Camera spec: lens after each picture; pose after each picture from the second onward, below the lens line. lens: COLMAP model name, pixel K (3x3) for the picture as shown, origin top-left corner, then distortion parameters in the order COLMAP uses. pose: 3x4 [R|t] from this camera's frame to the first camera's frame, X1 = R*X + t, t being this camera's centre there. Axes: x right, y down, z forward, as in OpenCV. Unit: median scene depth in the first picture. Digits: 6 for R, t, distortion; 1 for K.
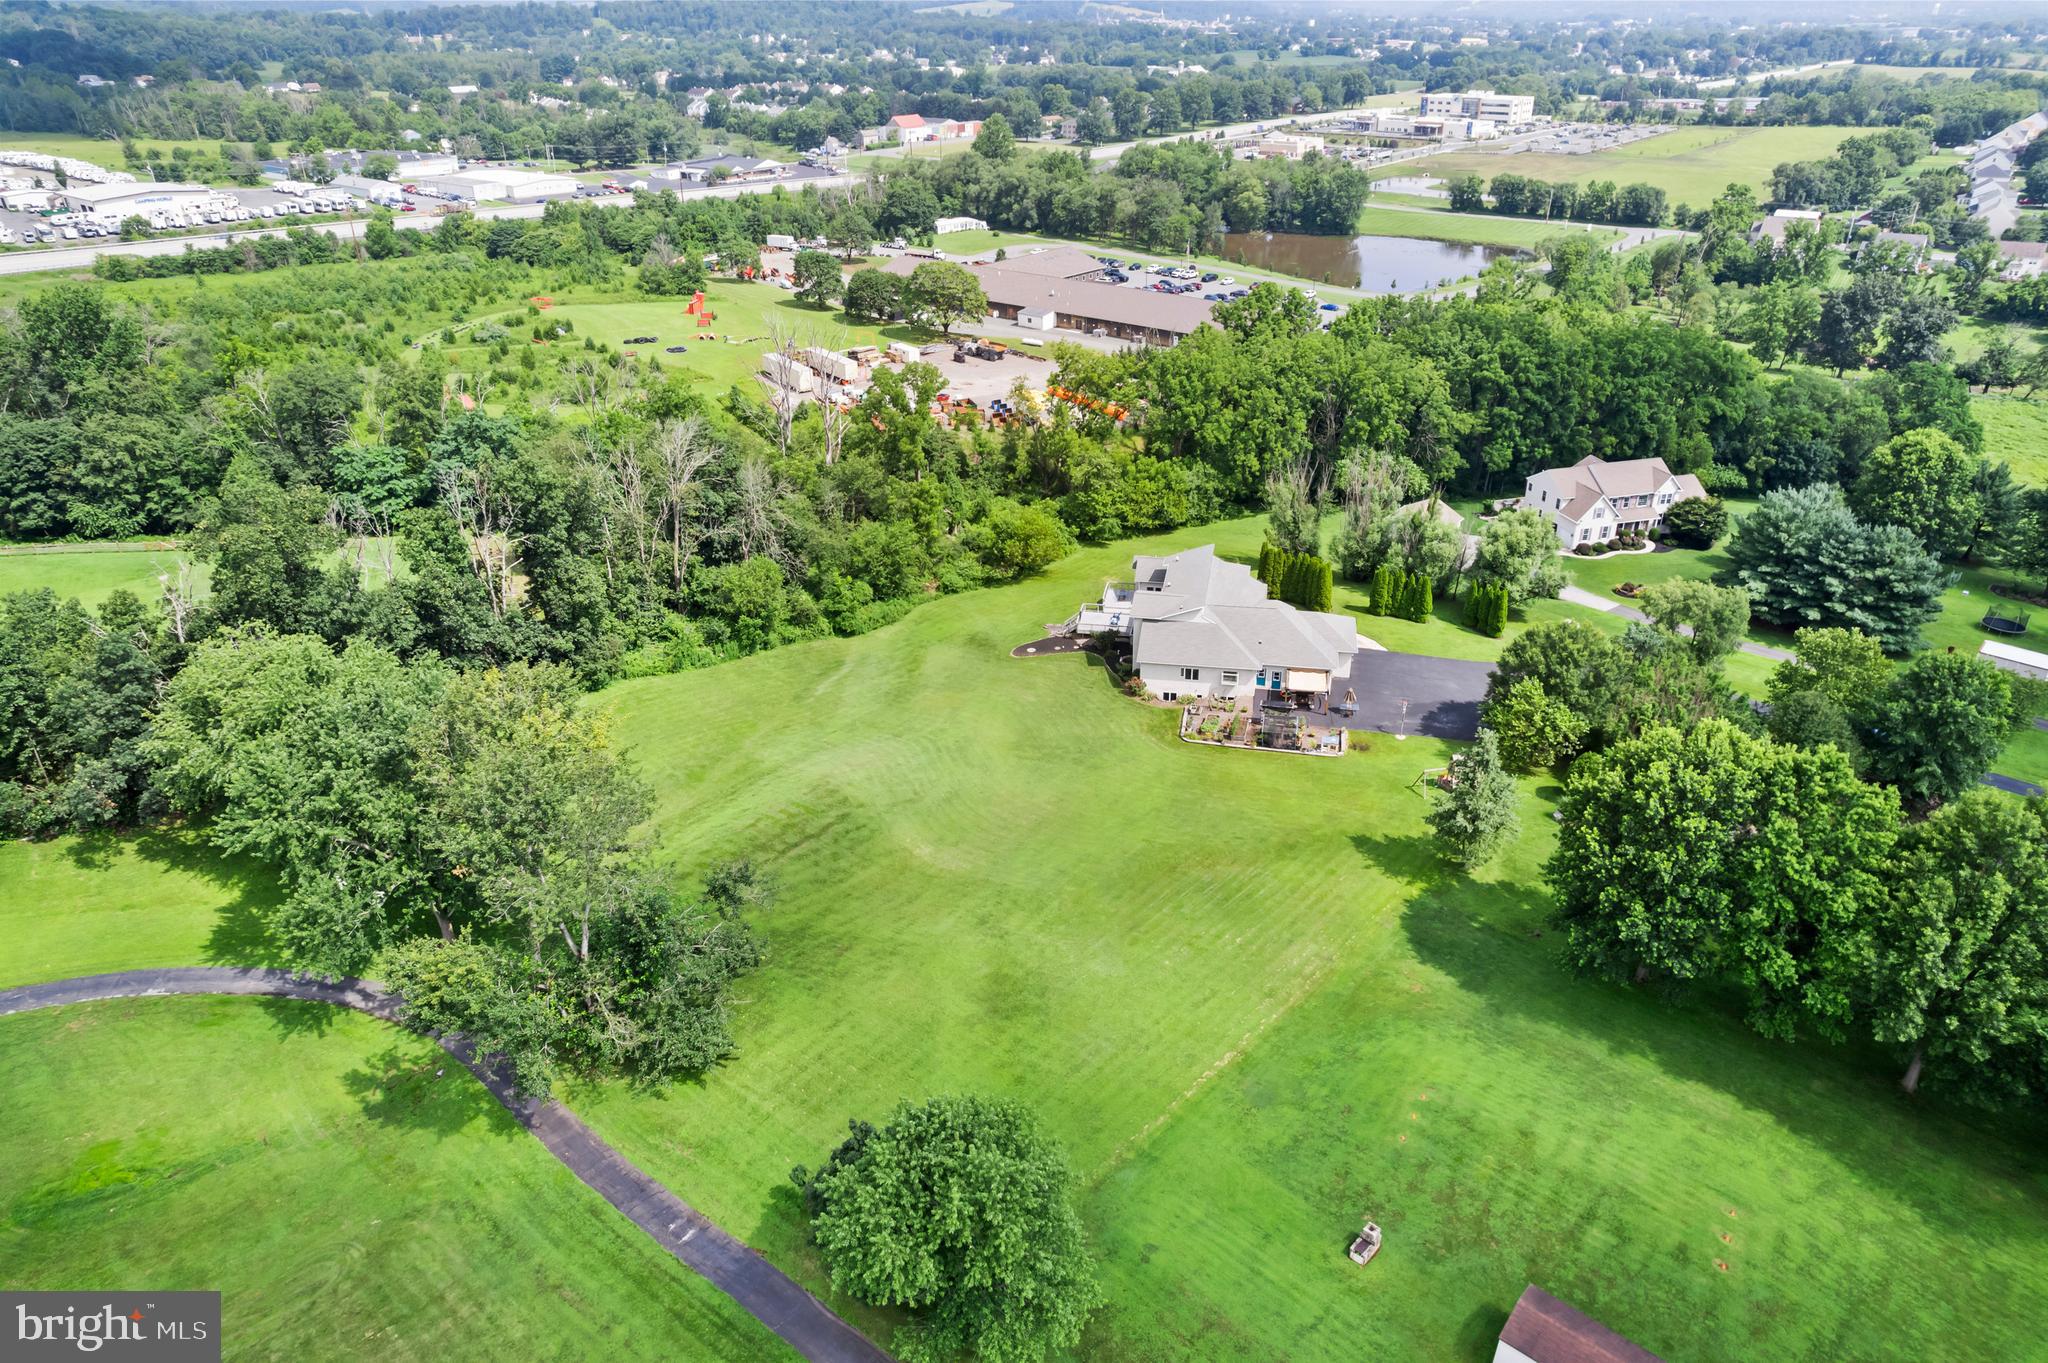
lens RADIAL K [[1314.0, 0, 1032.1], [0, 1314.0, 688.8], [0, 0, 1]] dist [-0.085805, 0.080036]
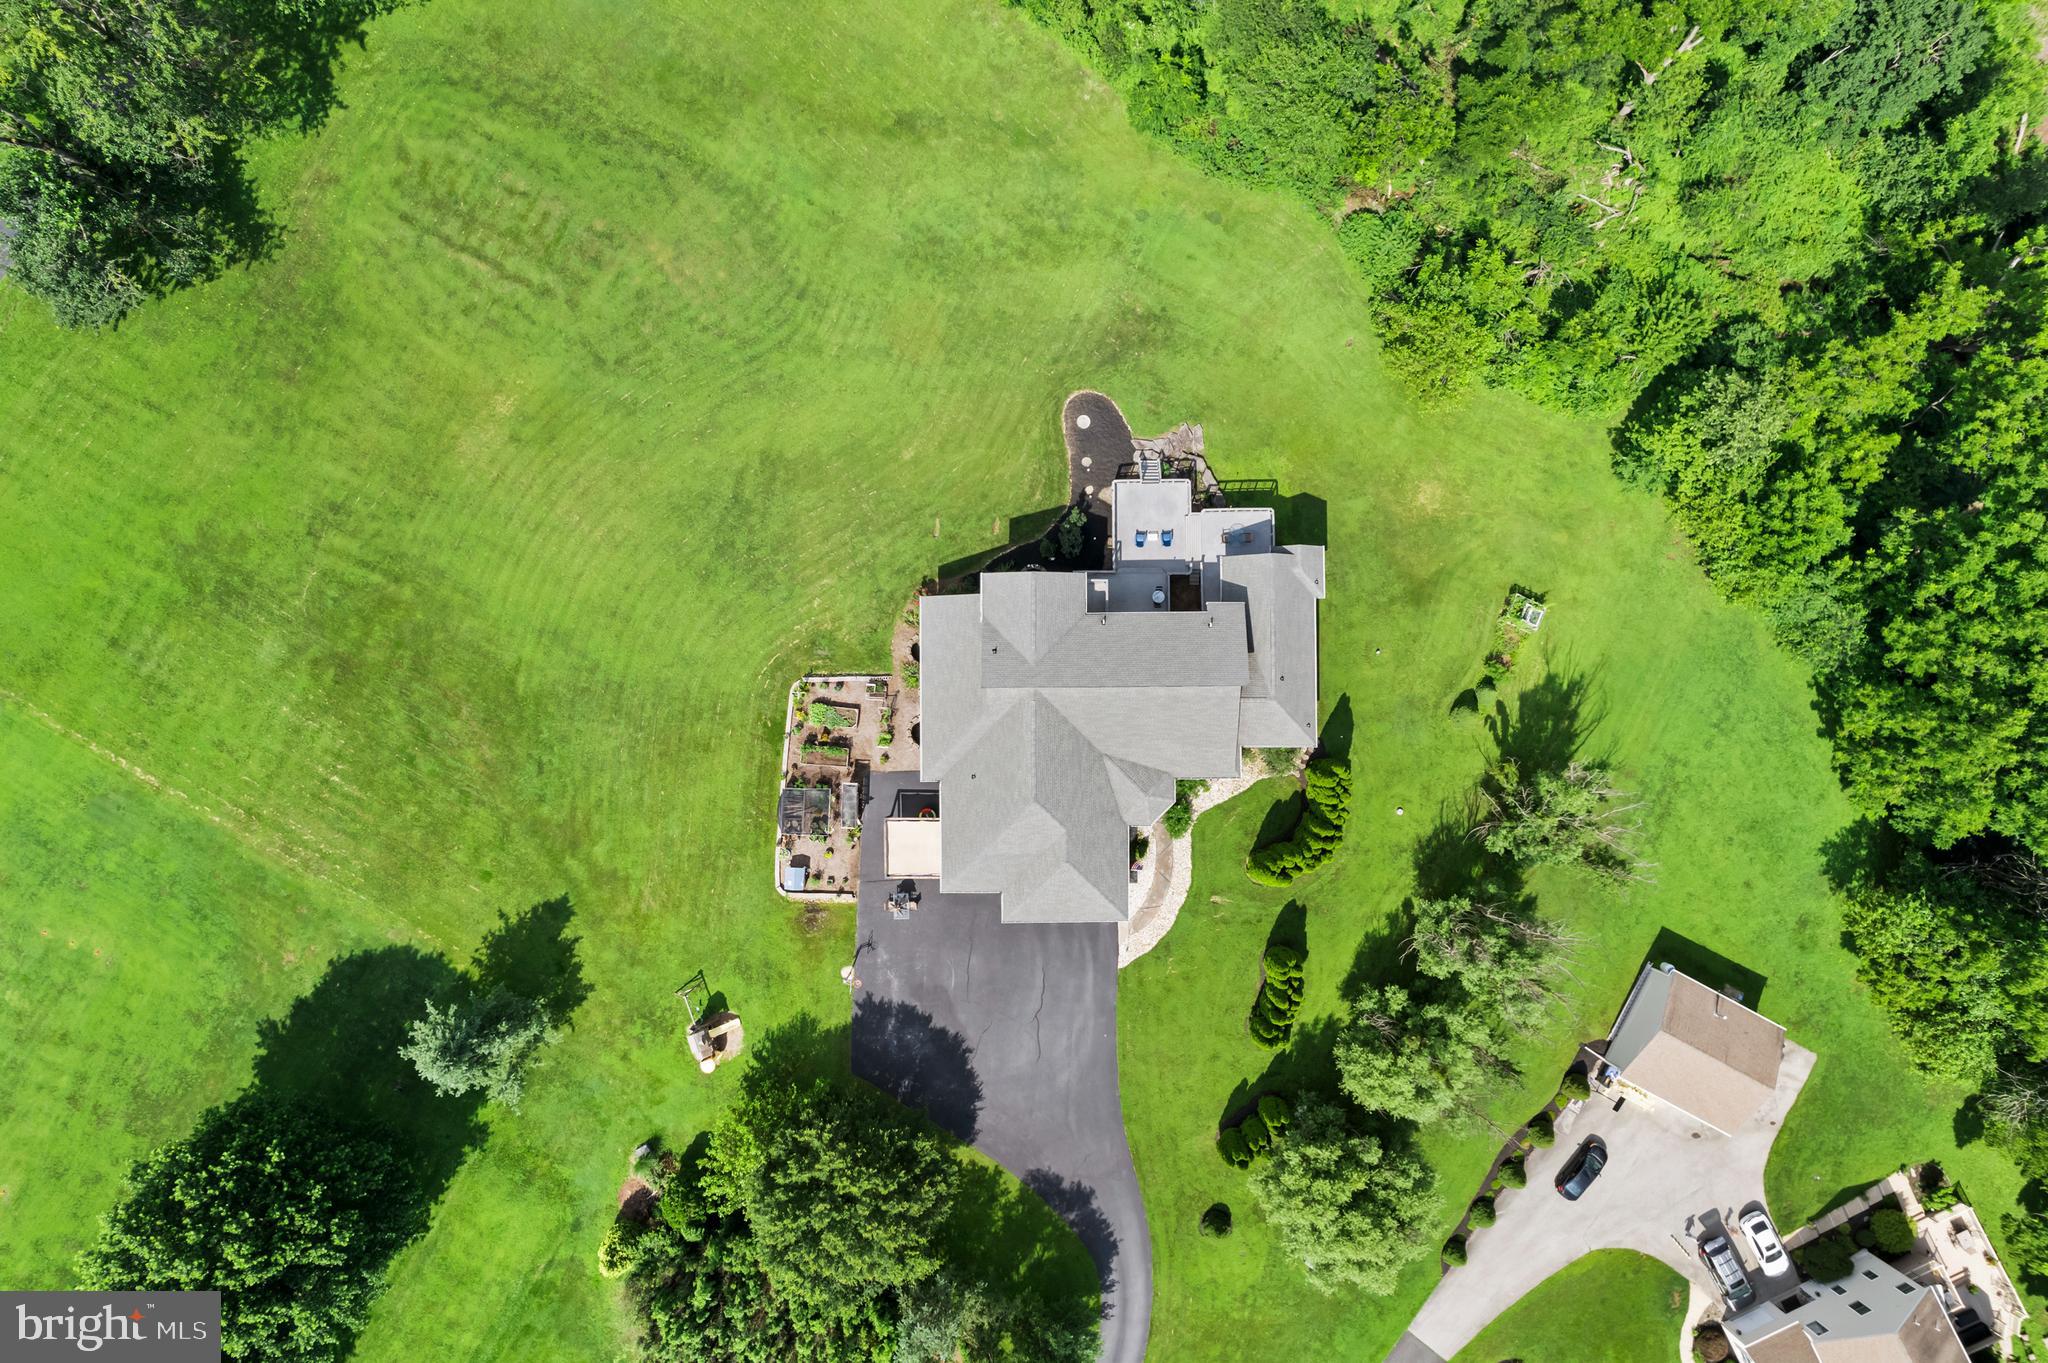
lens RADIAL K [[1314.0, 0, 1032.1], [0, 1314.0, 688.8], [0, 0, 1]] dist [-0.085805, 0.080036]
pose [[0.190921, 0.981551, -0.010318, 0.064155], [-0.456969, 0.098178, 0.884048, -0.282203], [0.868751, -0.164069, 0.467283, 0.324149]]
